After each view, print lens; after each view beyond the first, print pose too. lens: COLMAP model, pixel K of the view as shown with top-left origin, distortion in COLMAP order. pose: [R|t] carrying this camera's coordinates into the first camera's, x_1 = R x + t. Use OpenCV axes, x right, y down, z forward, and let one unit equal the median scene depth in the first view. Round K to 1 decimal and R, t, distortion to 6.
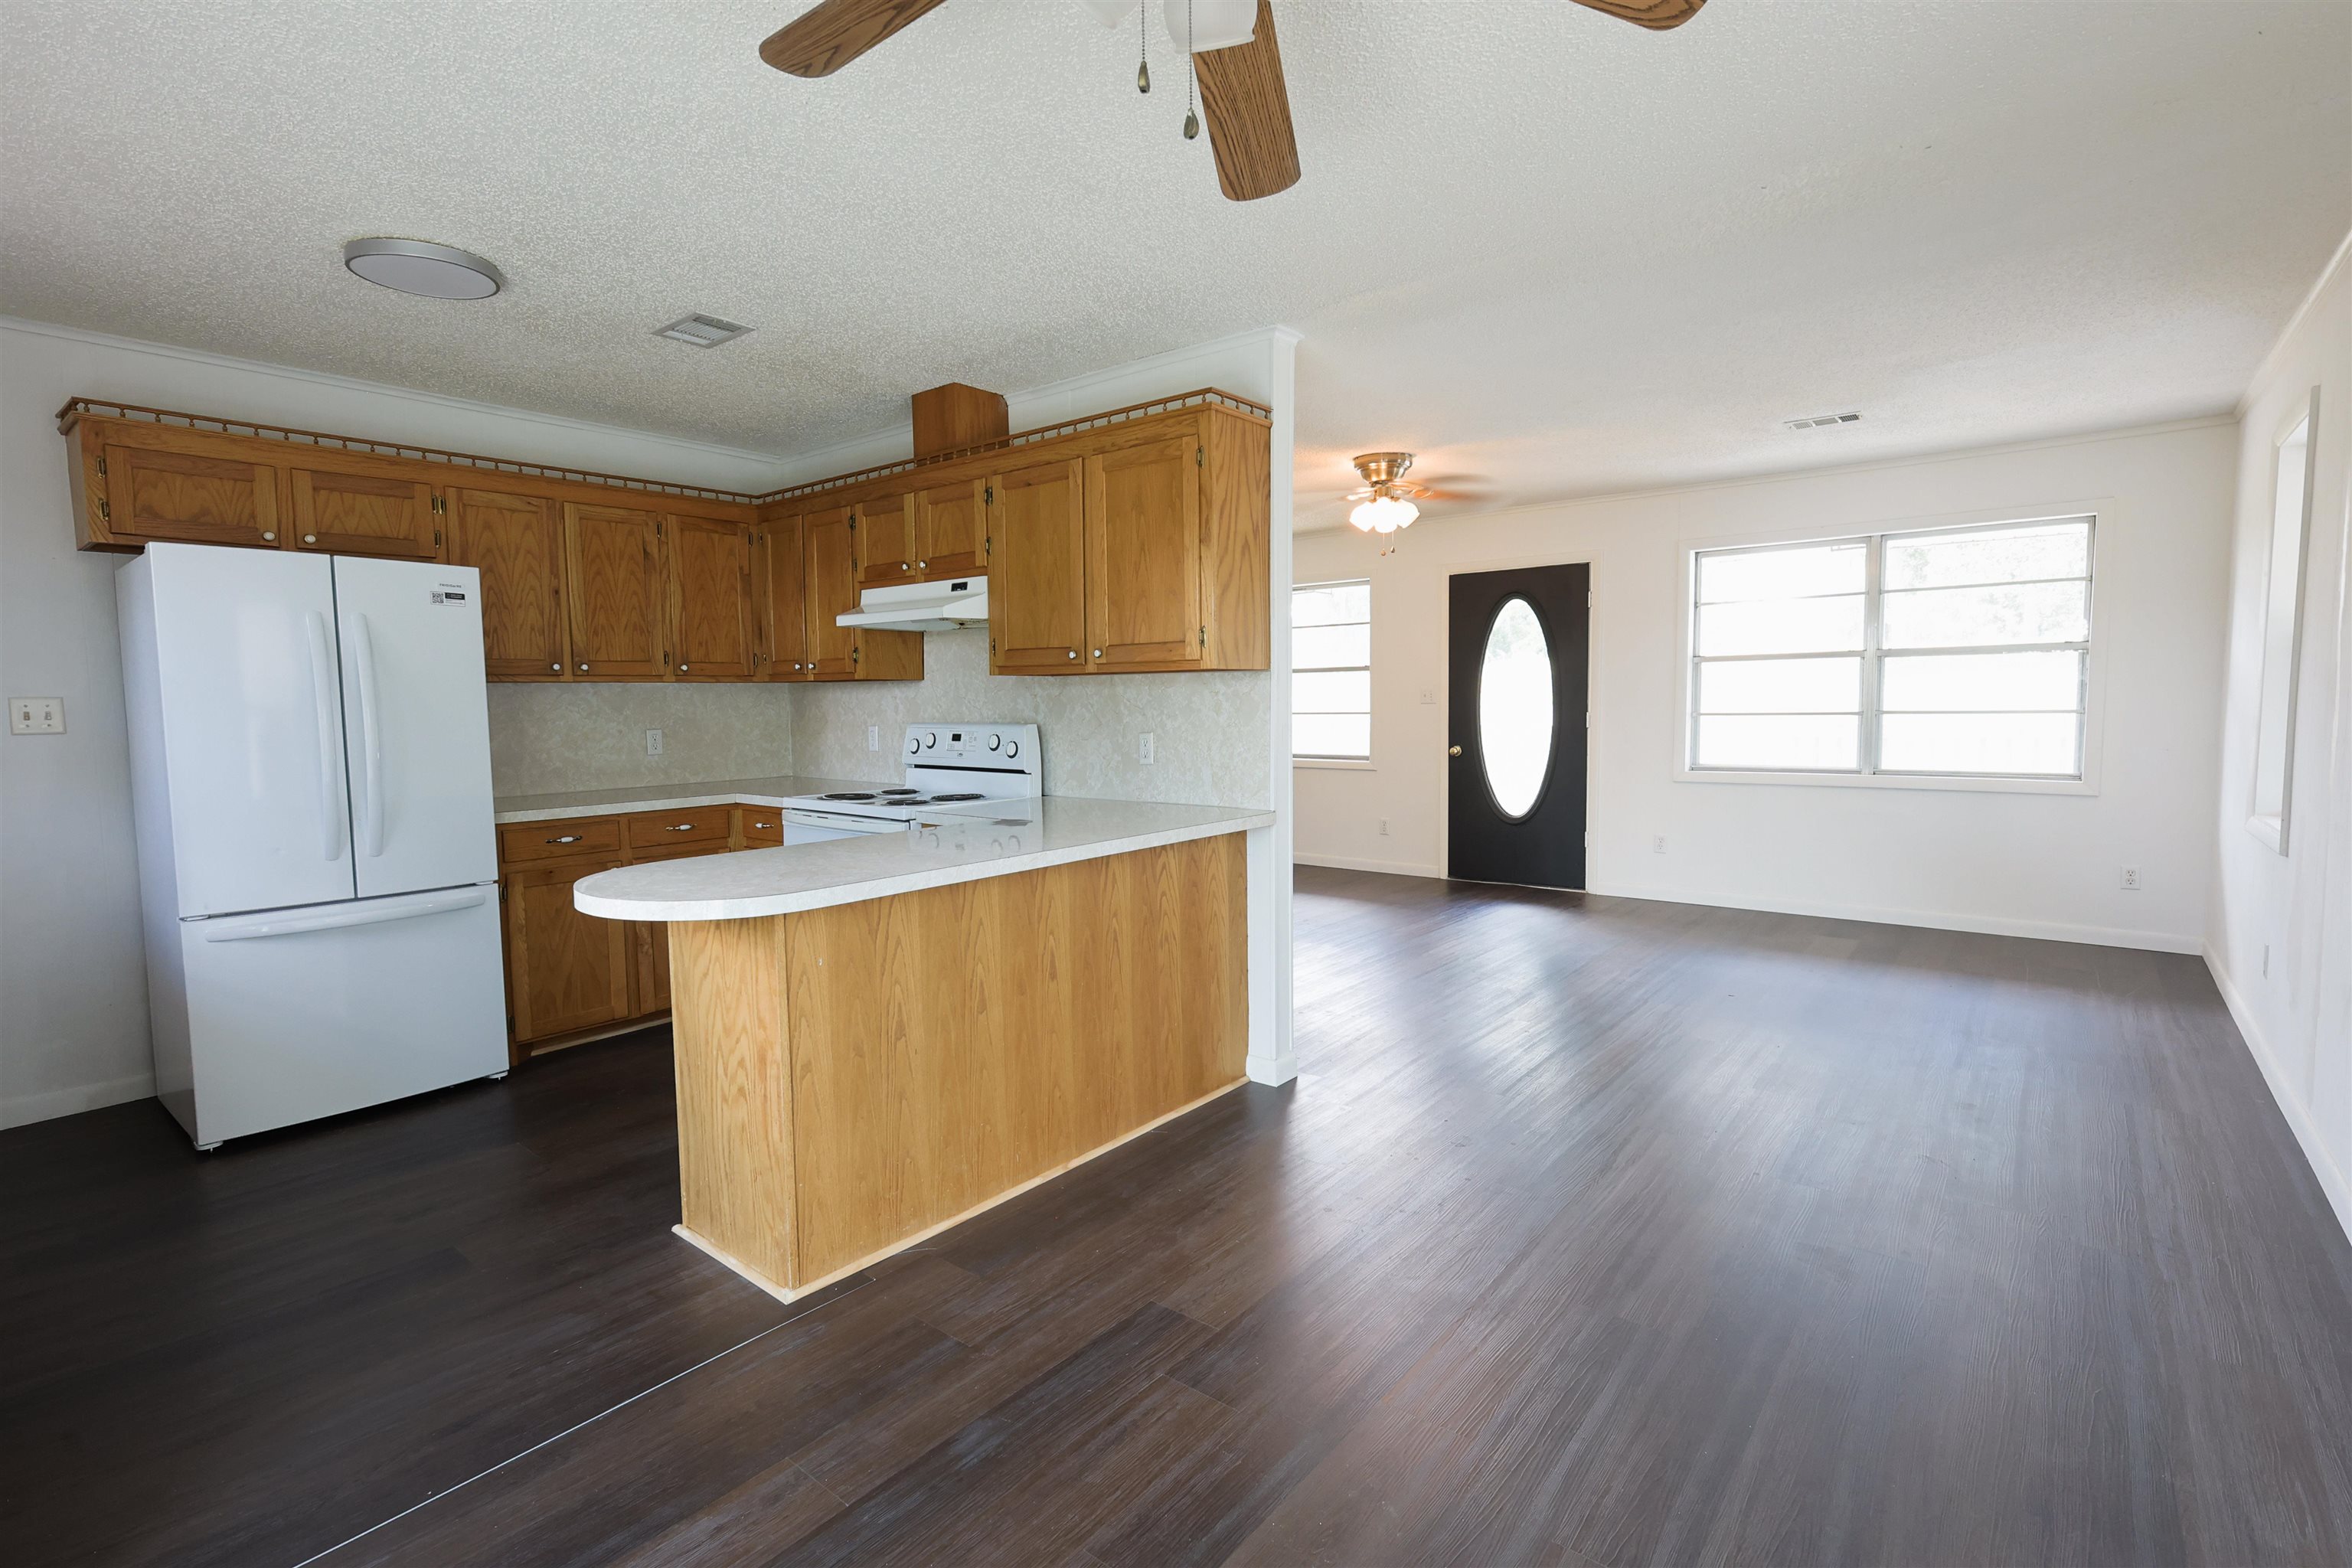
lens RADIAL K [[1077.0, 0, 1175.7], [0, 1077.0, 776.6], [0, 0, 1]] dist [0.002996, 0.000885]
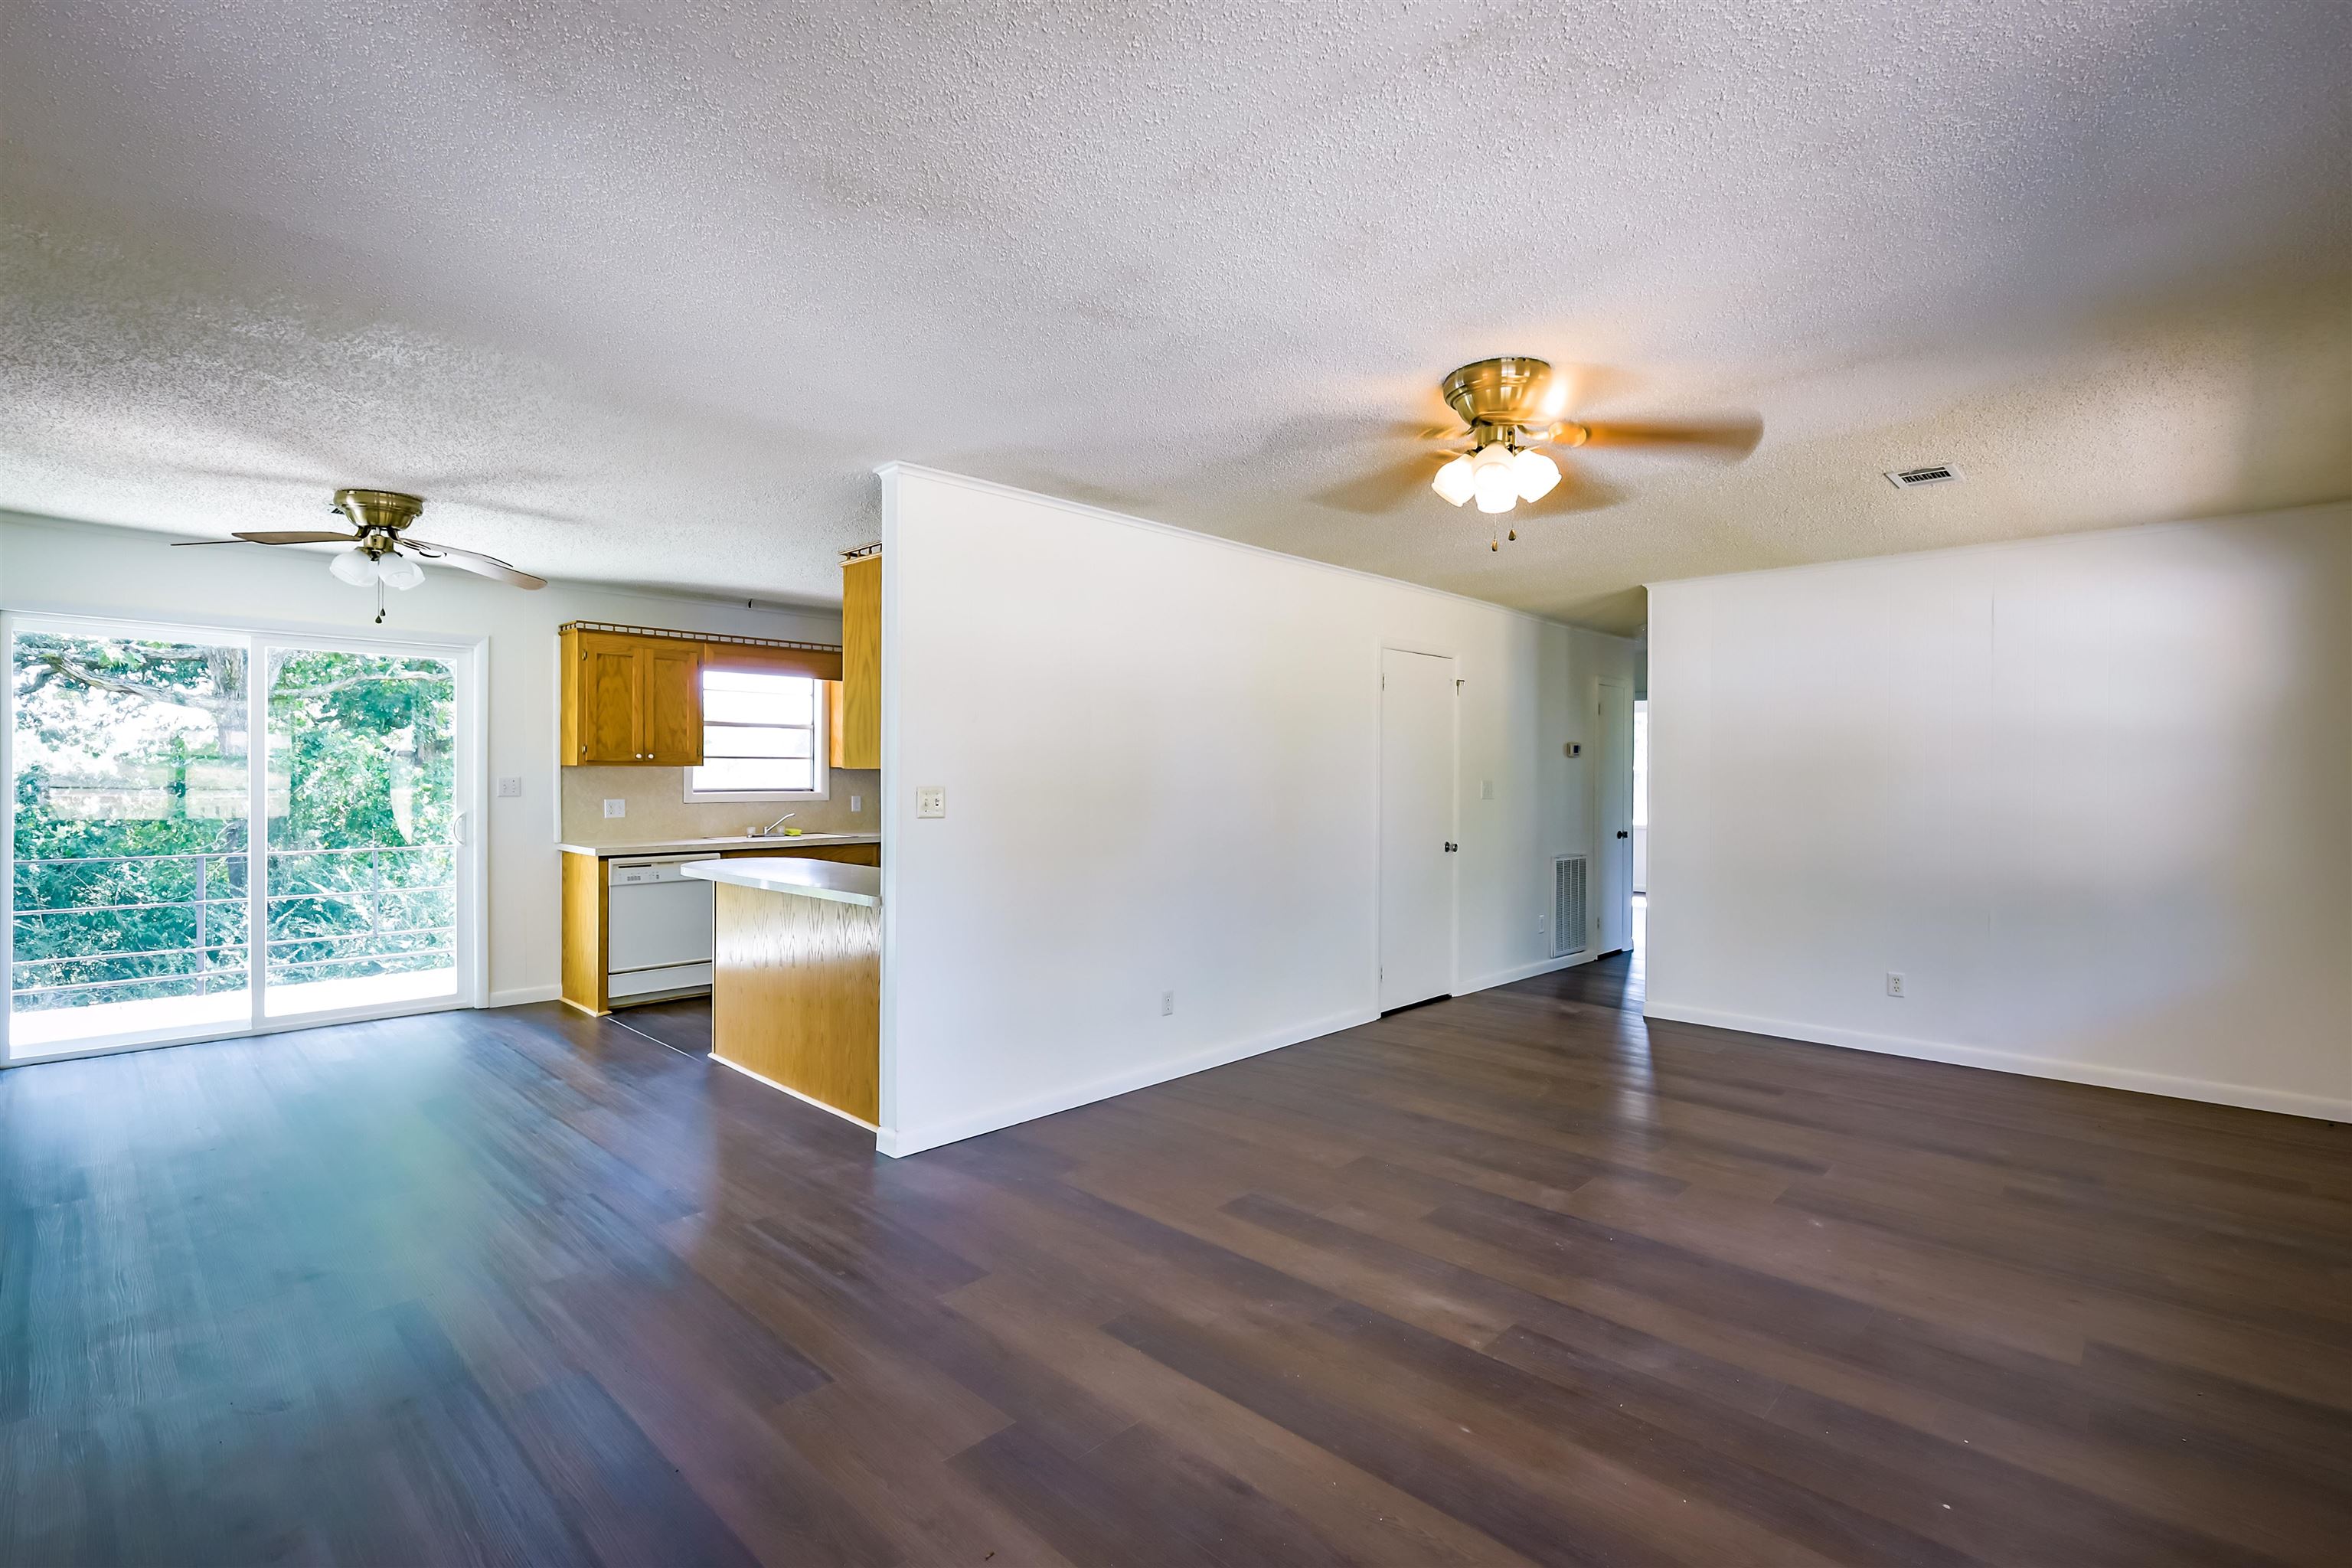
lens RADIAL K [[1077.0, 0, 1175.5], [0, 1077.0, 778.0], [0, 0, 1]] dist [0.002996, 0.000885]
pose [[-0.080528, 0.015290, -0.996635, 0.700194], [-0.078366, 0.996690, 0.021622, -0.081970], [0.993667, 0.079844, -0.079063, 0.826459]]
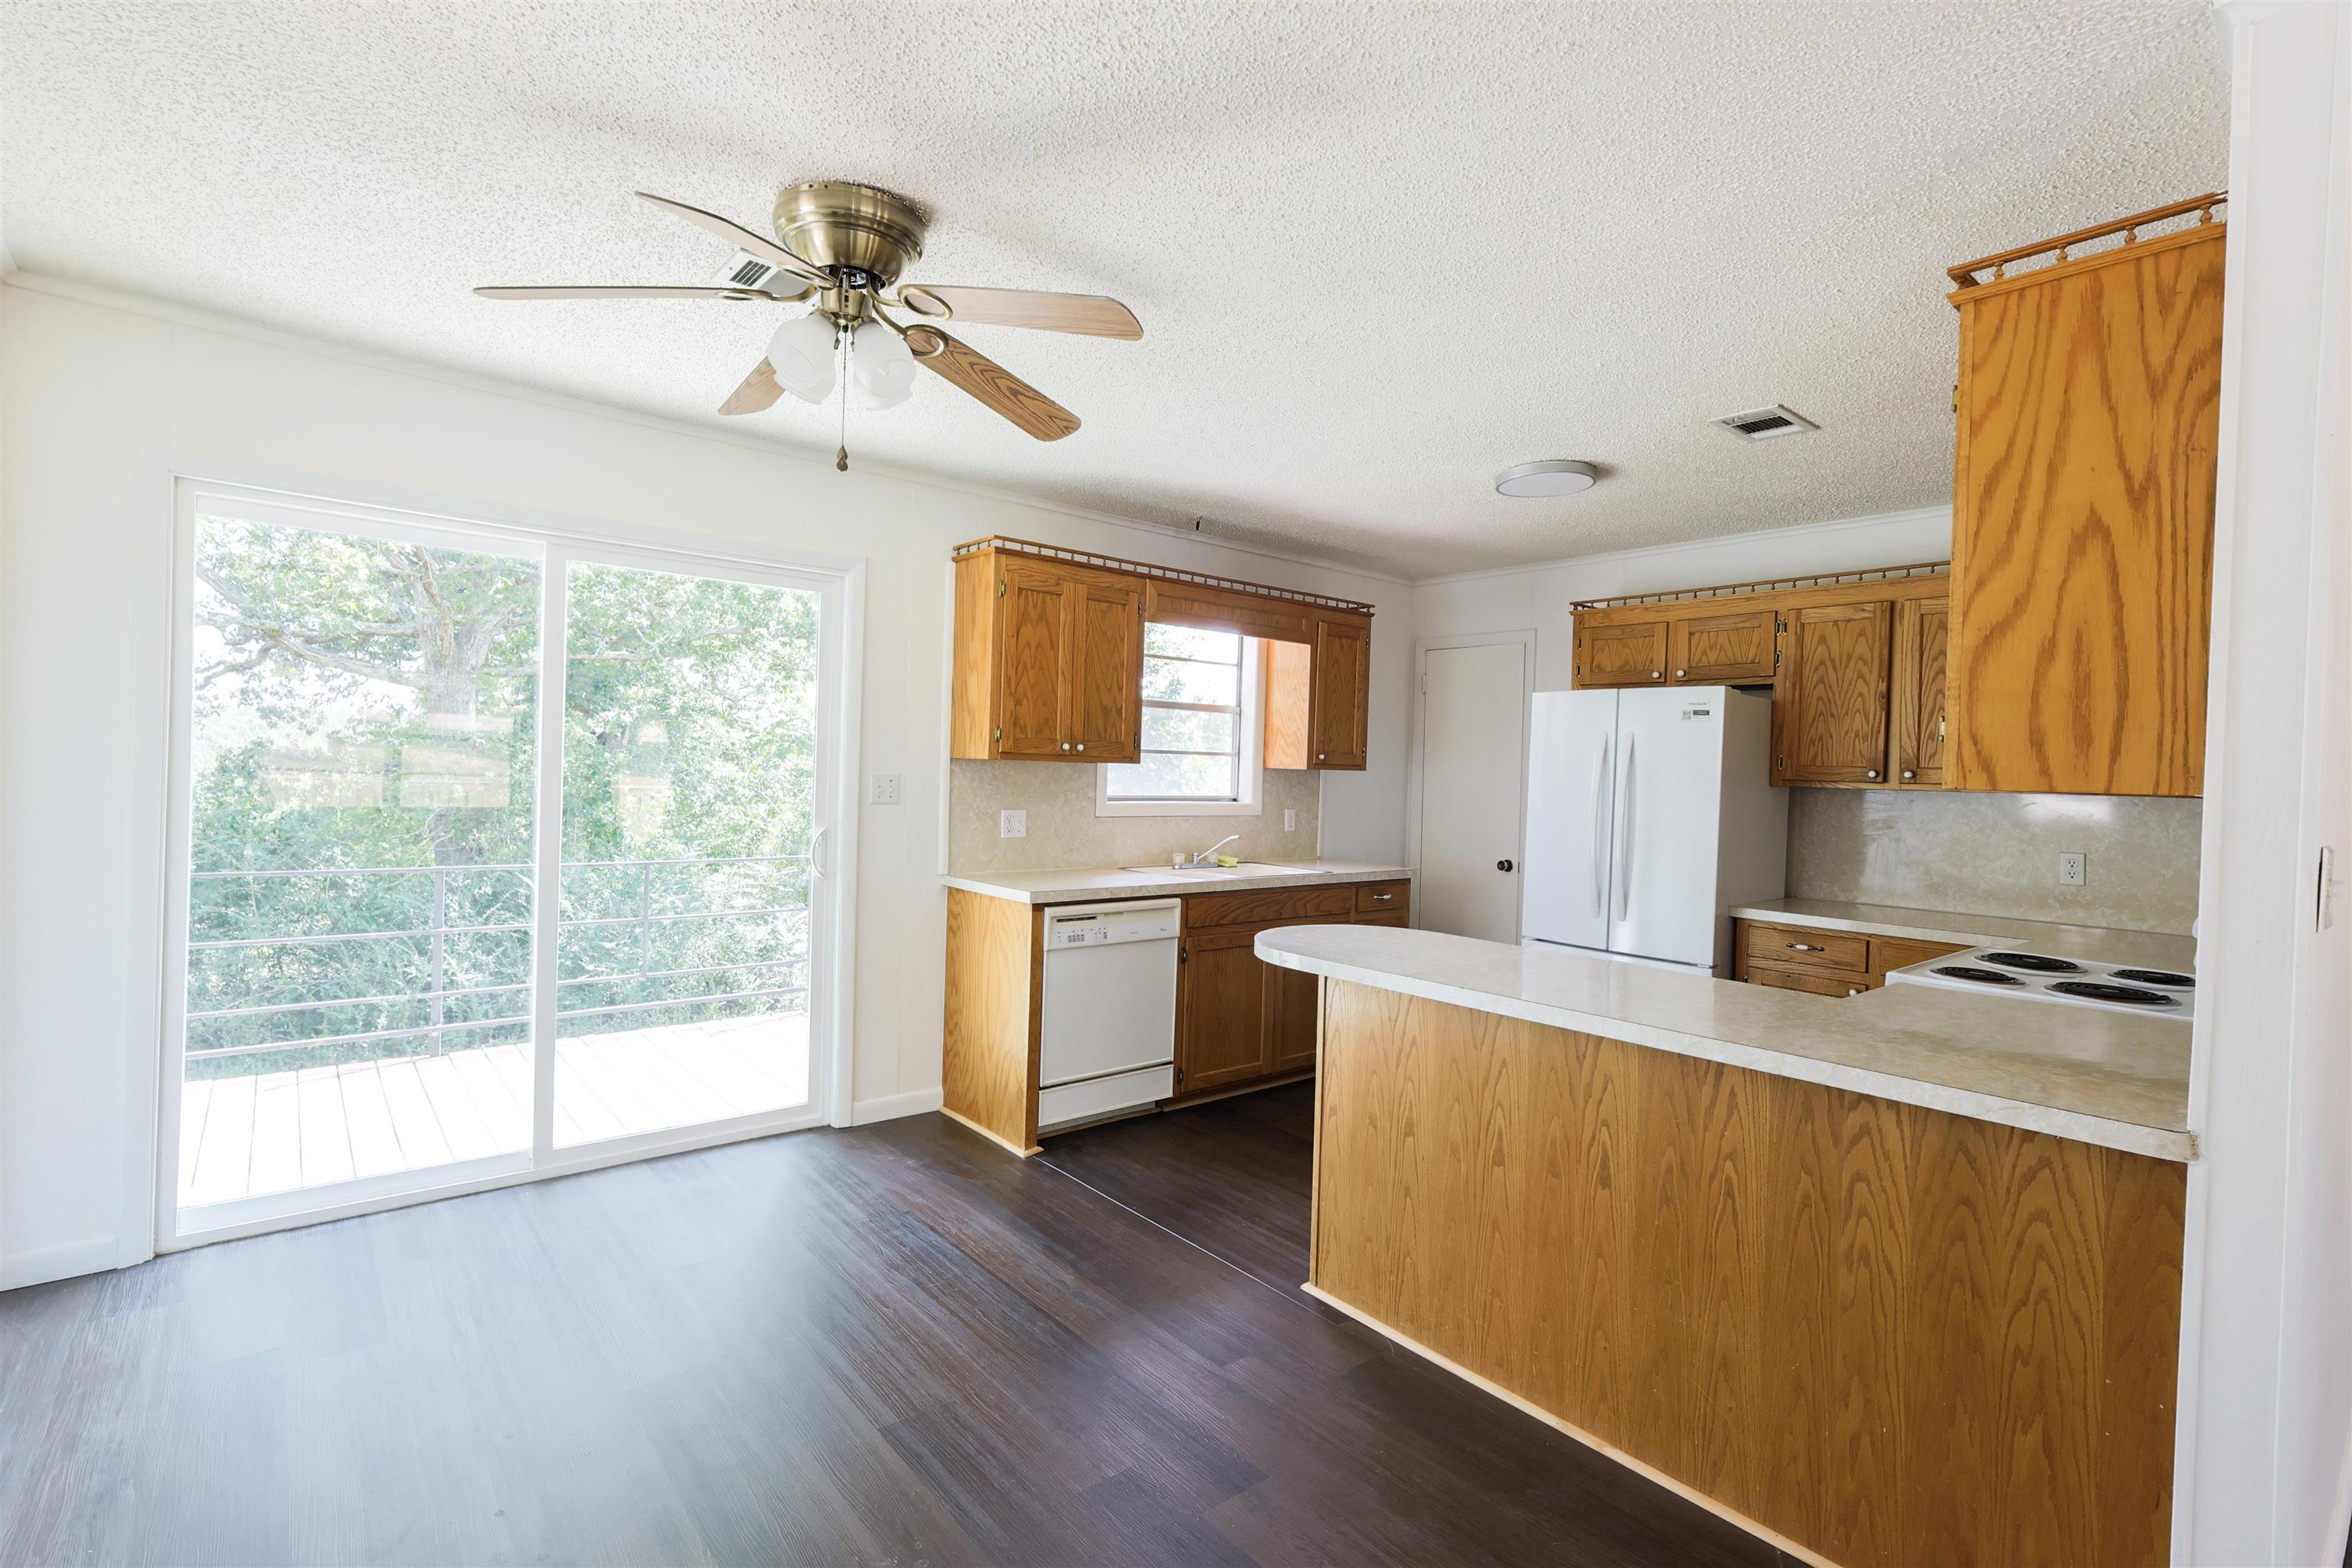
lens RADIAL K [[1077.0, 0, 1180.5], [0, 1077.0, 784.7], [0, 0, 1]] dist [0.002996, 0.000885]
pose [[-0.185216, 0.018642, -0.982521, 0.344946], [-0.100133, 0.994258, 0.037740, -0.047513], [0.977583, 0.105373, -0.182286, 0.406818]]
